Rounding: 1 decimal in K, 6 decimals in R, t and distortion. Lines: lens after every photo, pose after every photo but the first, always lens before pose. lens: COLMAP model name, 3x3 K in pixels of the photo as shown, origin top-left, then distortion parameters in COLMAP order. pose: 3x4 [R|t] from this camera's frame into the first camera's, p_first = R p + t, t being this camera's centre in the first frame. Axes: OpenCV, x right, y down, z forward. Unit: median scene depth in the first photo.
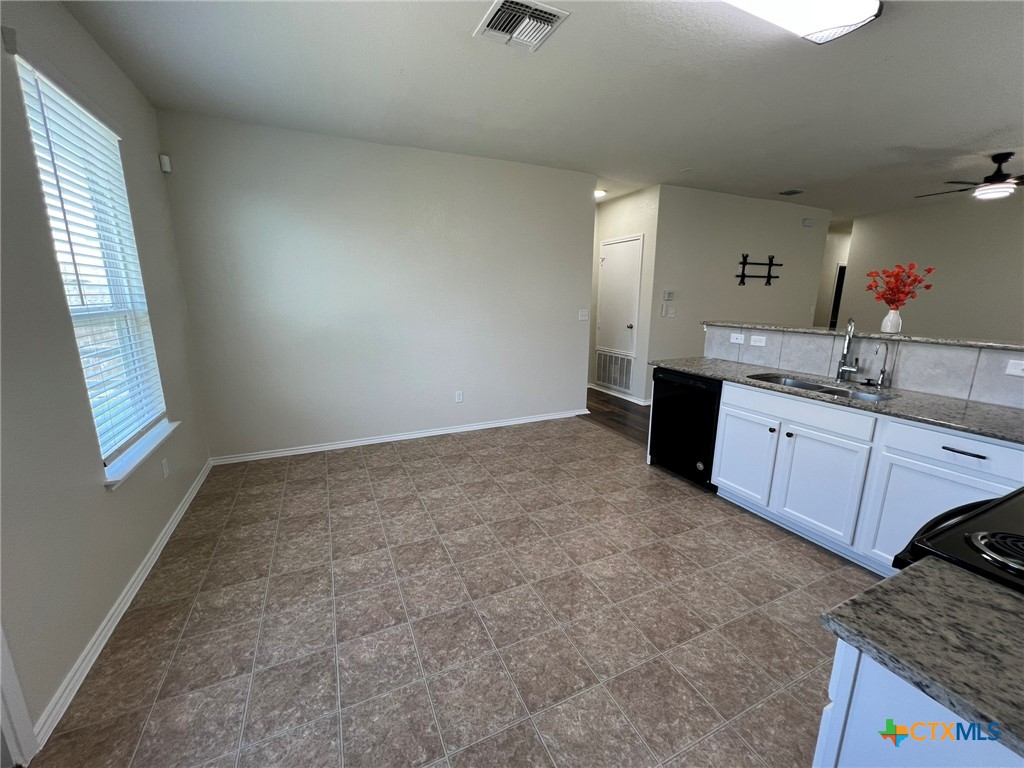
lens RADIAL K [[408.3, 0, 510.4], [0, 408.3, 381.4], [0, 0, 1]] dist [-0.000757, 0.000356]
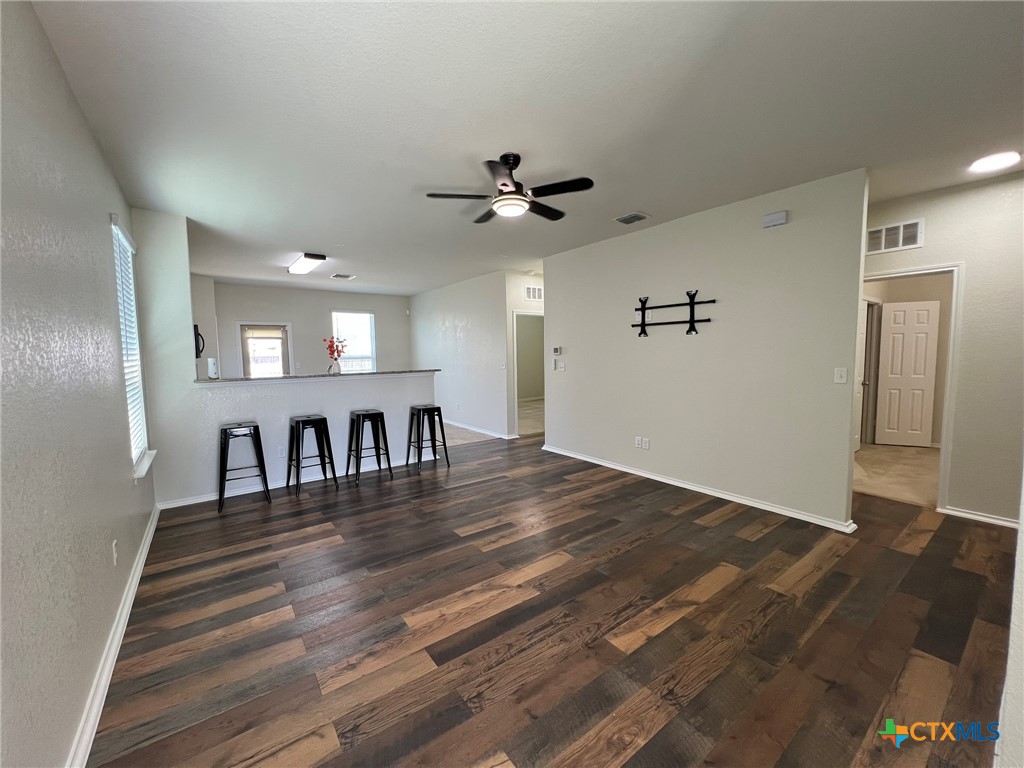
lens RADIAL K [[408.3, 0, 510.4], [0, 408.3, 381.4], [0, 0, 1]] dist [-0.000757, 0.000356]
pose [[0.205650, 0.068232, -0.976244, 1.903923], [-0.188943, 0.981565, 0.028802, -0.187590], [0.960213, 0.178532, 0.214751, 0.900269]]
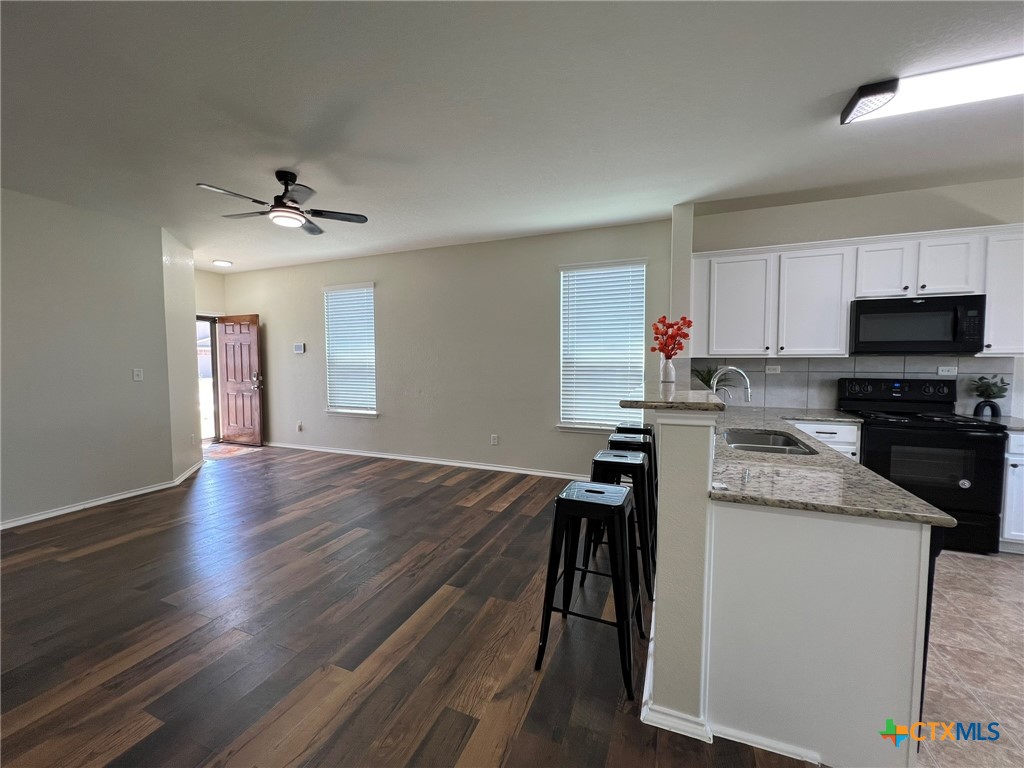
lens RADIAL K [[410.0, 0, 510.3], [0, 410.0, 381.9], [0, 0, 1]] dist [-0.001717, 0.000384]
pose [[-0.677286, -0.041430, 0.734553, 0.277812], [0.155253, 0.967882, 0.197740, -0.254357], [-0.719153, 0.247968, -0.649100, 1.287667]]
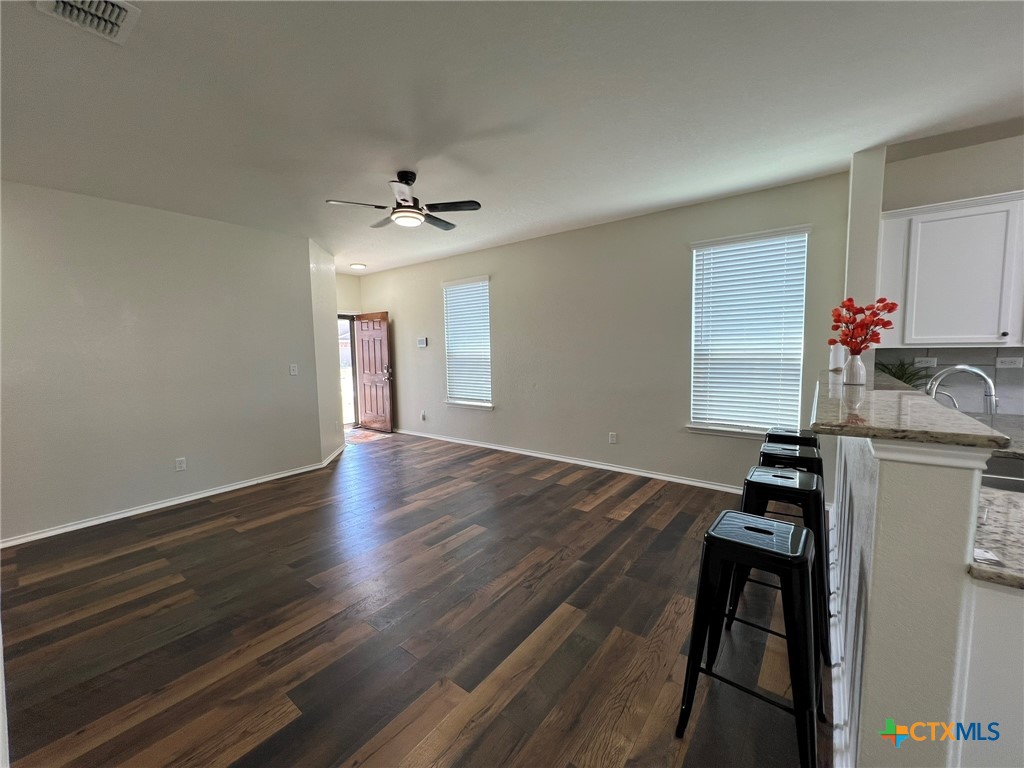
lens RADIAL K [[408.3, 0, 510.4], [0, 408.3, 381.4], [0, 0, 1]] dist [-0.000757, 0.000356]
pose [[-0.458214, -0.068184, 0.886223, 0.340625], [0.203287, 0.962587, 0.179167, -0.264974], [-0.865283, 0.262254, -0.427209, 1.258166]]
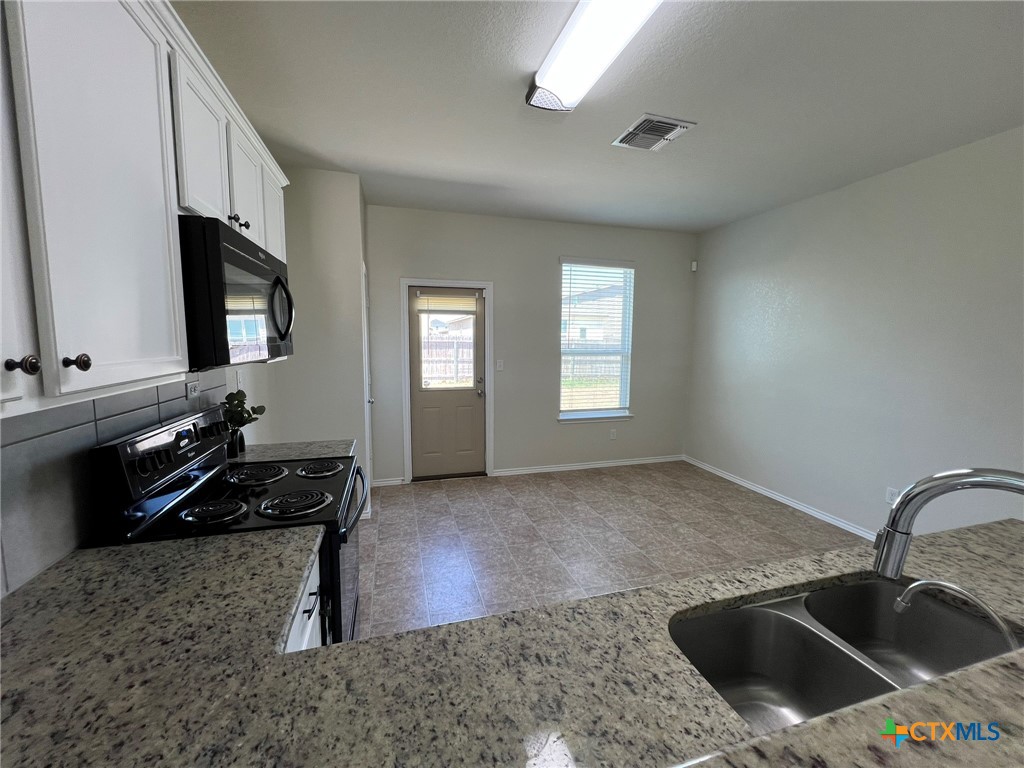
lens RADIAL K [[410.0, 0, 510.3], [0, 410.0, 381.9], [0, 0, 1]] dist [-0.001717, 0.000384]
pose [[-0.152100, 0.100268, -0.983266, 0.688852], [-0.217536, 0.967049, 0.132265, -0.109286], [0.964128, 0.234014, -0.125277, 0.455330]]
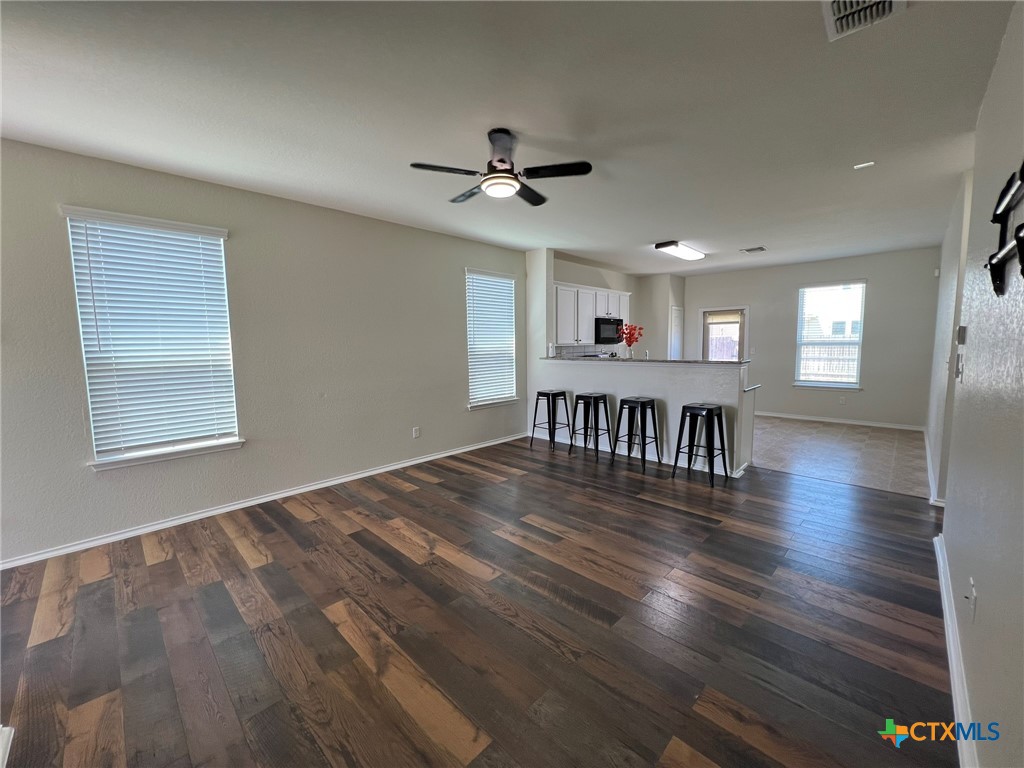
lens RADIAL K [[410.0, 0, 510.3], [0, 410.0, 381.9], [0, 0, 1]] dist [-0.001717, 0.000384]
pose [[-0.935952, 0.045331, -0.349196, 1.411508], [-0.060389, 0.956323, 0.286005, -0.357103], [0.346909, 0.288775, -0.892336, 1.709605]]
